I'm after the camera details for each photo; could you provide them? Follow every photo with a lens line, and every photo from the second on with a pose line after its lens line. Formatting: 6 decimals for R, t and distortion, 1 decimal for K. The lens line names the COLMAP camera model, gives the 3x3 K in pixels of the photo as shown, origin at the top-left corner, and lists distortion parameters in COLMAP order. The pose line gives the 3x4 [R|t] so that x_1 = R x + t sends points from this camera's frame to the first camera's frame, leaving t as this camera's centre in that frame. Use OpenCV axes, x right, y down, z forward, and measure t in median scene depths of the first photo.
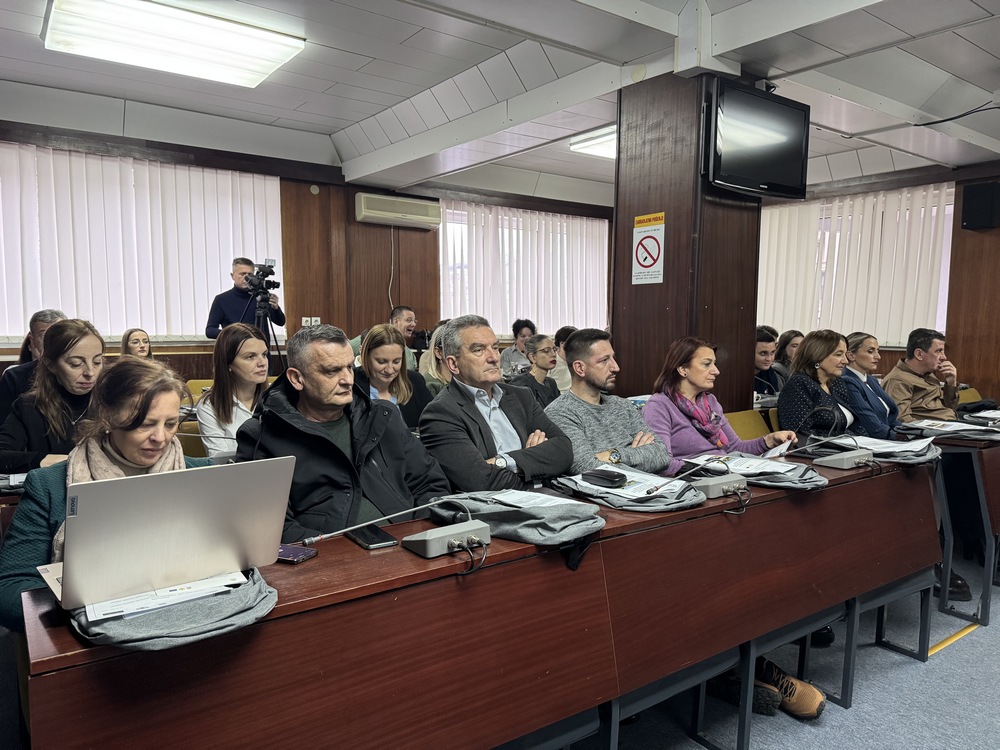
lens RADIAL K [[711.1, 0, 499.8], [0, 711.1, 372.7], [0, 0, 1]] dist [0.057052, -0.015106]
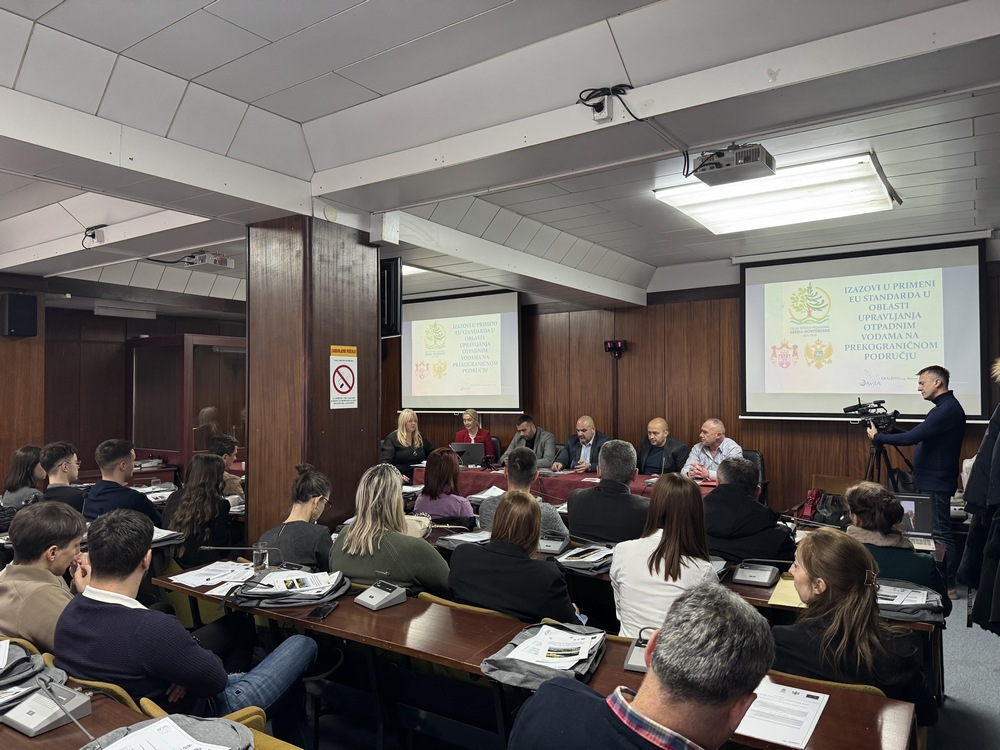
lens RADIAL K [[711.1, 0, 505.1], [0, 711.1, 375.1], [0, 0, 1]] dist [0.057052, -0.015106]
pose [[-0.329383, 0.014979, 0.944078, -0.903071], [0.070295, 0.997488, 0.008699, -0.168364], [-0.941576, 0.069229, -0.329608, 1.128157]]
